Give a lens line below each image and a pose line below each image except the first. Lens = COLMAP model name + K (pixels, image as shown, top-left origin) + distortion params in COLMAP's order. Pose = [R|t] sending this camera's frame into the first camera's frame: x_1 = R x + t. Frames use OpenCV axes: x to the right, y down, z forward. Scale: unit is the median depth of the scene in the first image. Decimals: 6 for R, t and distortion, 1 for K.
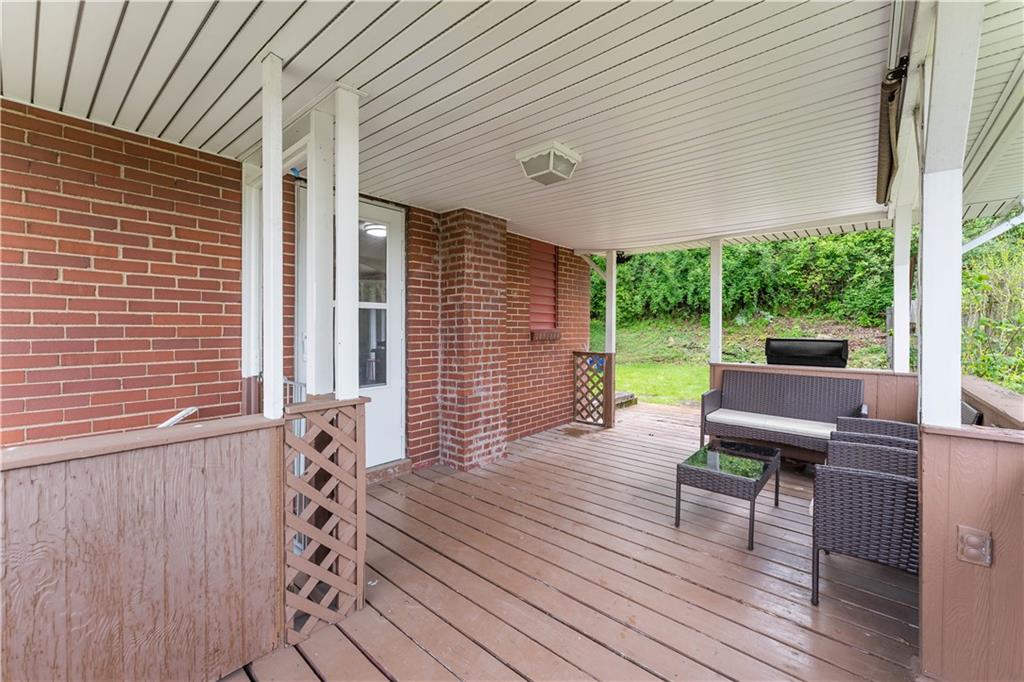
lens RADIAL K [[415.3, 0, 506.0], [0, 415.3, 342.8], [0, 0, 1]] dist [0.000842, 0.000128]
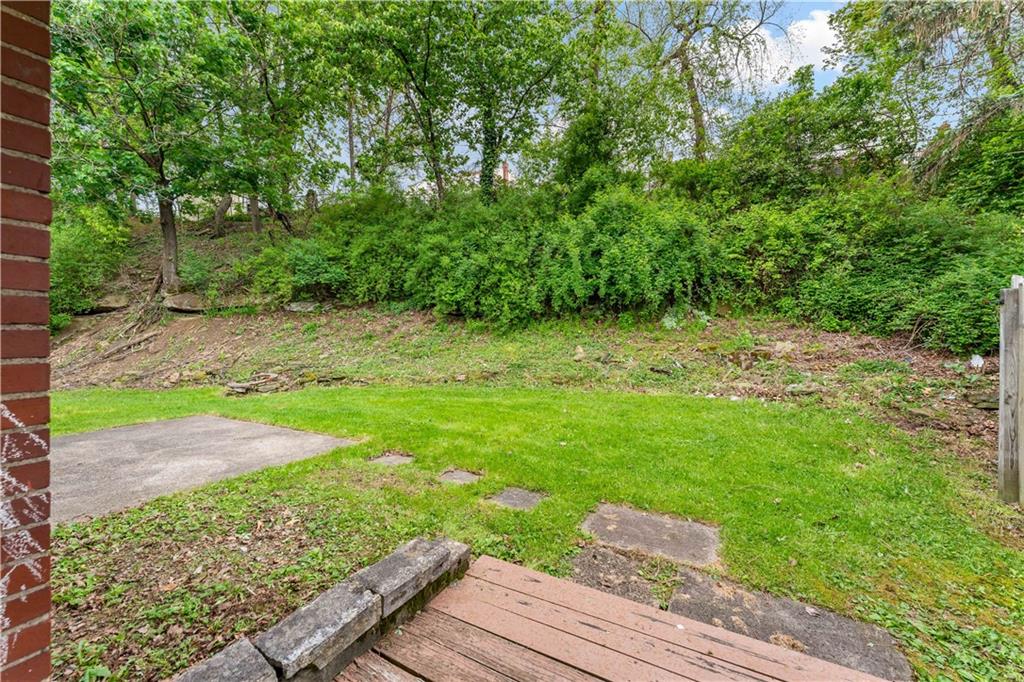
lens RADIAL K [[415.3, 0, 515.2], [0, 415.3, 337.1], [0, 0, 1]] dist [0.000842, 0.000128]
pose [[0.977899, 0.000754, 0.209077, 0.154837], [0.004615, 0.999672, -0.025193, -0.011457], [-0.209027, 0.025601, 0.977575, 0.361257]]
